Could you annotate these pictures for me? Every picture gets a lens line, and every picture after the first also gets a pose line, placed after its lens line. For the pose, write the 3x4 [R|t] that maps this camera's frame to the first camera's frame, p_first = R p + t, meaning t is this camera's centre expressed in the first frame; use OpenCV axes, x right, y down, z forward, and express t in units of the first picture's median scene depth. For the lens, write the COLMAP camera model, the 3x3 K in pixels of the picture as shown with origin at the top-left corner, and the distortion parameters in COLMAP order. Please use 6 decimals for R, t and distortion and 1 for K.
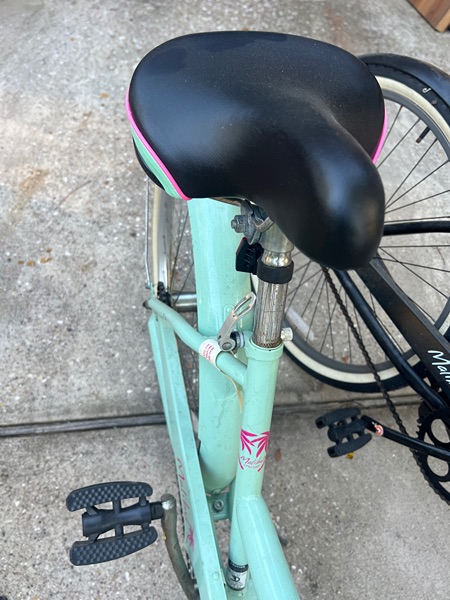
lens RADIAL K [[454.3, 0, 227.8], [0, 454.3, 302.8], [0, 0, 1]] dist [0.021025, -0.037775]
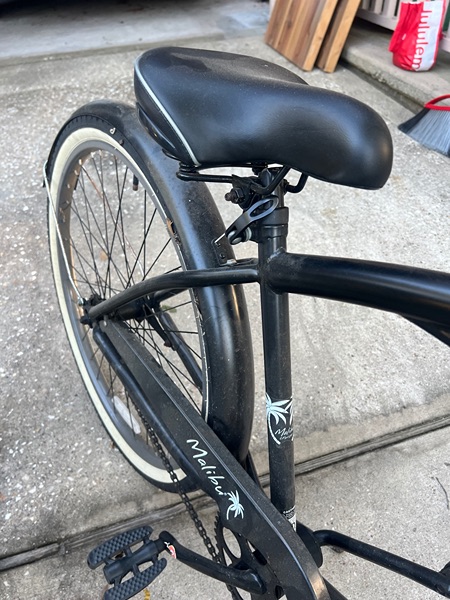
lens RADIAL K [[454.3, 0, 227.2], [0, 454.3, 304.8], [0, 0, 1]] dist [0.021025, -0.037775]
pose [[0.975379, -0.219884, 0.016934, 0.327429], [0.220173, 0.966507, -0.131867, 0.000557], [0.012628, 0.132349, 0.991123, 0.125308]]
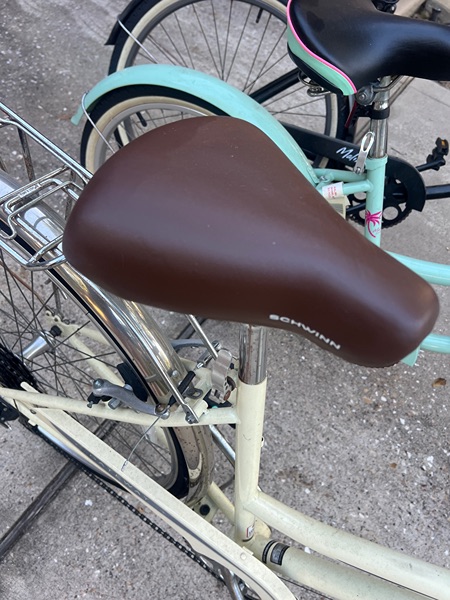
lens RADIAL K [[454.3, 0, 228.6], [0, 454.3, 304.5], [0, 0, 1]] dist [0.021025, -0.037775]
pose [[0.662527, -0.623233, 0.415499, -0.468308], [0.529127, 0.782035, 0.329311, -0.116302], [-0.530172, 0.001674, 0.847889, -0.075562]]
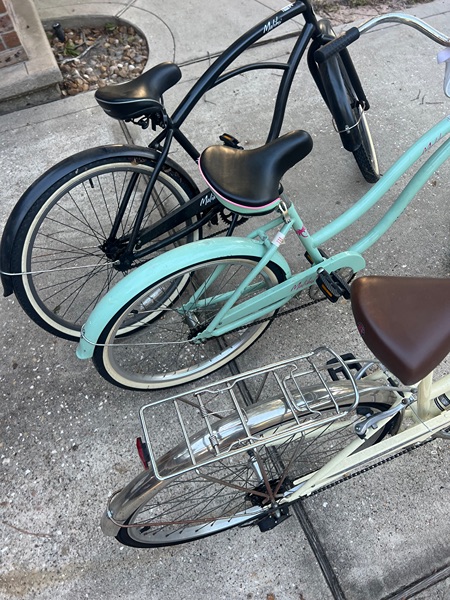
lens RADIAL K [[454.3, 0, 228.5], [0, 454.3, 301.5], [0, 0, 1]] dist [0.021025, -0.037775]
pose [[-0.255077, -0.863578, 0.434935, -0.509338], [0.779597, 0.082409, 0.620836, -0.613224], [-0.571983, 0.497435, 0.652222, -0.110570]]
